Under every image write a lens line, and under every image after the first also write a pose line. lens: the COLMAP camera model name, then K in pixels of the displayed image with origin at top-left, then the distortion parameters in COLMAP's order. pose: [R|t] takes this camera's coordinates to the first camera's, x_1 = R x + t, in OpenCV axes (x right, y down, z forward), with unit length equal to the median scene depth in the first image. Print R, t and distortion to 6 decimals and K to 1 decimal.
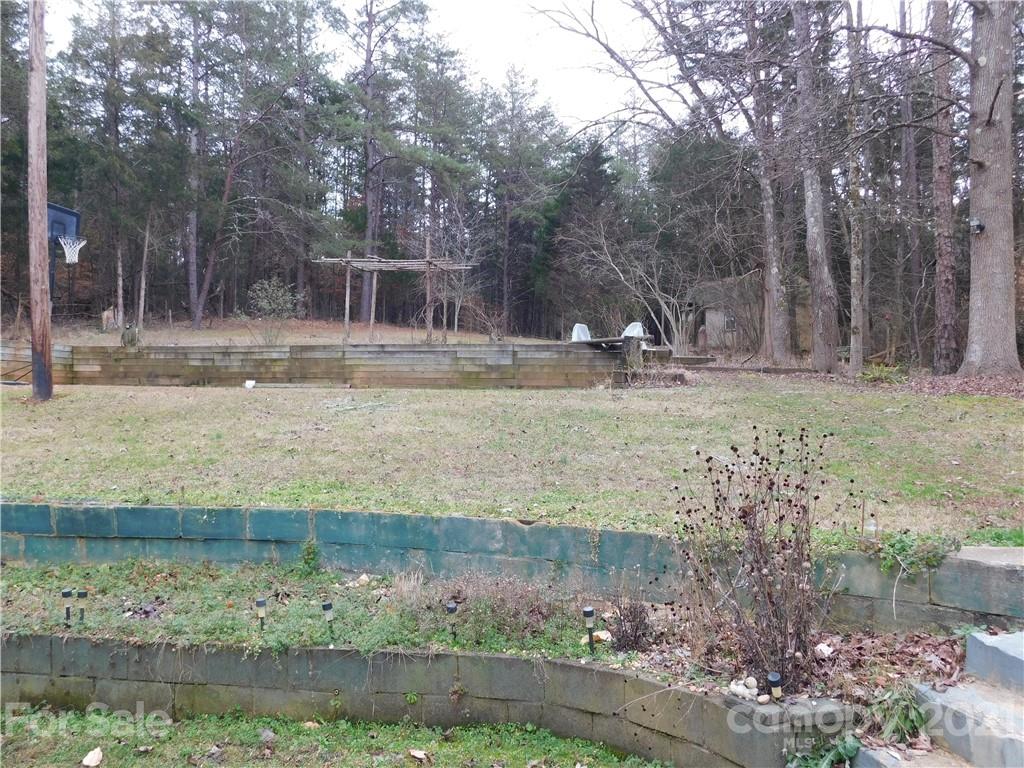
lens RADIAL K [[896.2, 0, 512.0], [0, 896.2, 384.0], [0, 0, 1]] dist [-0.007674, -0.004143]
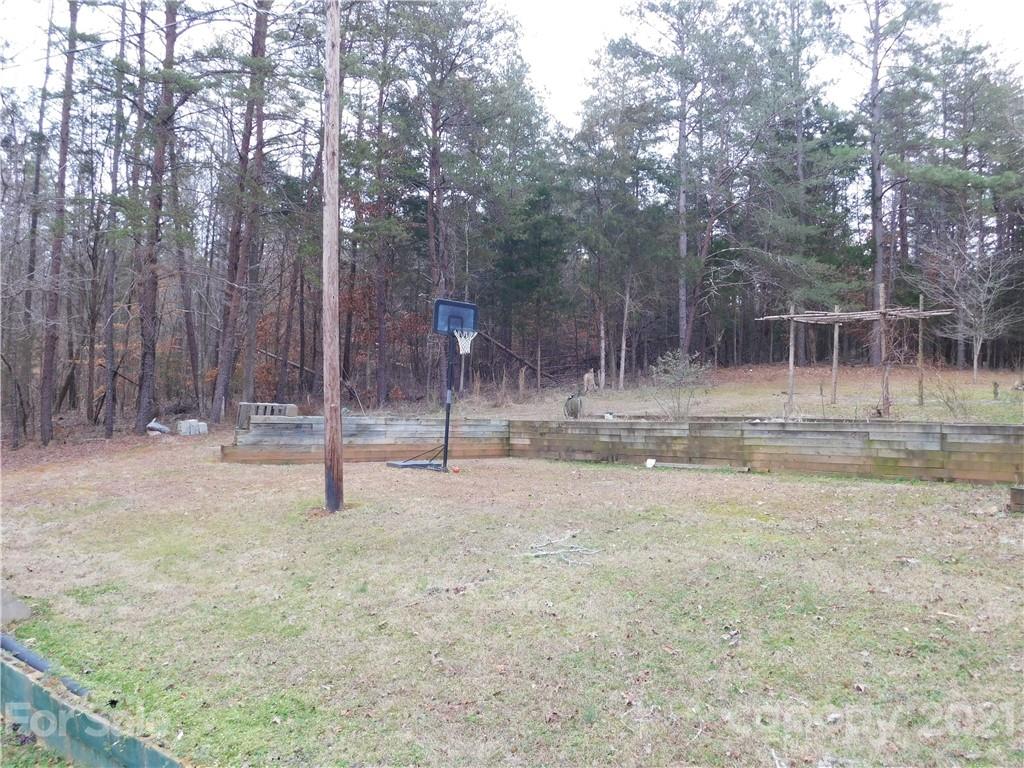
lens RADIAL K [[896.2, 0, 512.0], [0, 896.2, 384.0], [0, 0, 1]] dist [-0.007674, -0.004143]
pose [[0.813790, -0.022580, -0.580720, 0.082560], [0.002643, 0.999378, -0.035154, -0.029222], [0.581153, 0.027073, 0.813344, 0.077796]]
